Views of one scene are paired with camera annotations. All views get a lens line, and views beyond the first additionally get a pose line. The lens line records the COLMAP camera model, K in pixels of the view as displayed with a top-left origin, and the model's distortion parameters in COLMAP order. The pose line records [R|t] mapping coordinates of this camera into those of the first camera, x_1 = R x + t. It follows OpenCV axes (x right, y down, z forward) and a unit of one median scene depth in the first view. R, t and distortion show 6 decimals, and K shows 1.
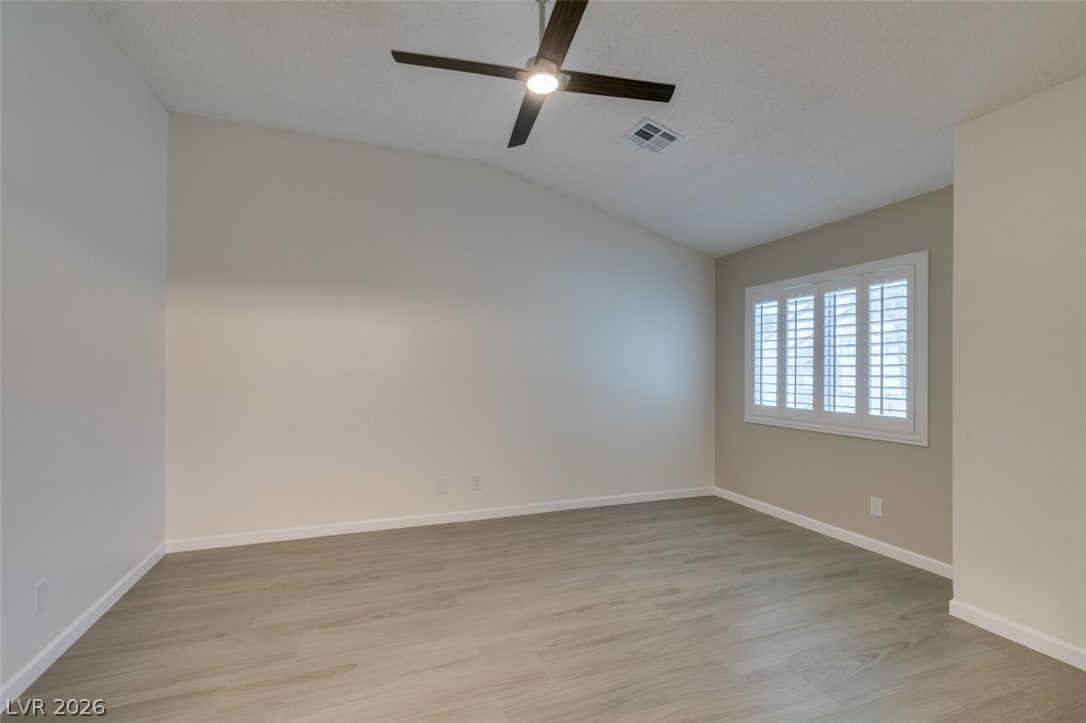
lens RADIAL K [[485.7, 0, 538.9], [0, 485.7, 368.6], [0, 0, 1]] dist [0.009283, -0.001178]
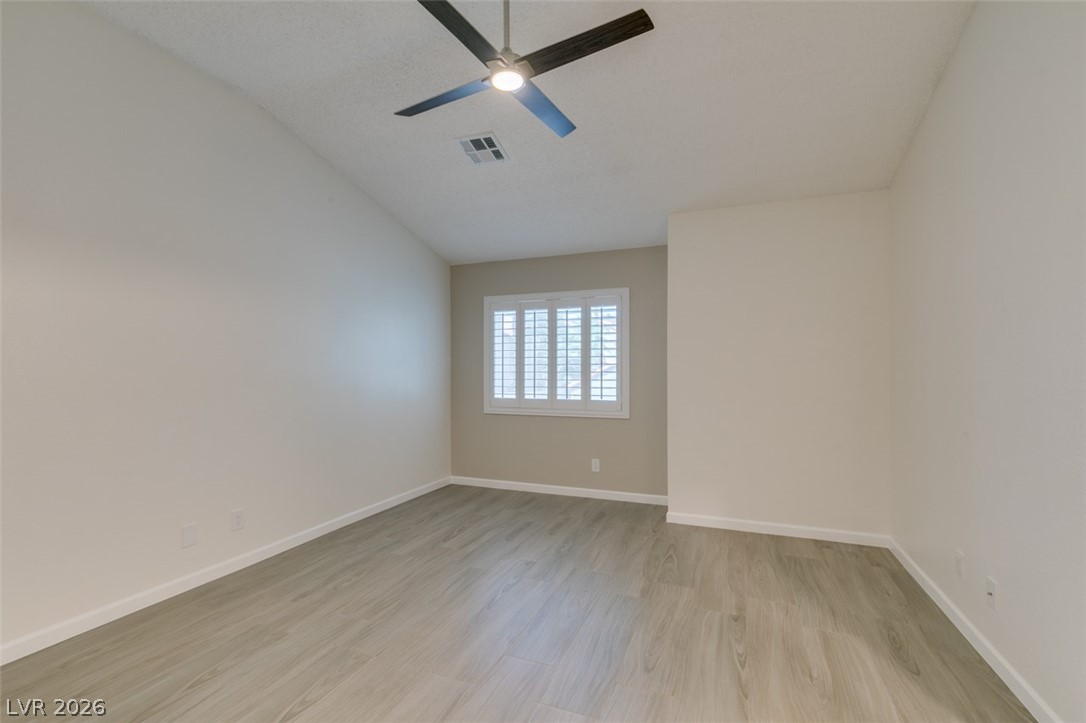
lens RADIAL K [[485.7, 0, 538.9], [0, 485.7, 368.6], [0, 0, 1]] dist [0.009283, -0.001178]
pose [[0.675561, -0.005420, 0.737284, -0.430934], [0.002502, 0.999984, 0.005060, -0.002113], [-0.737300, -0.001574, 0.675564, 0.176026]]
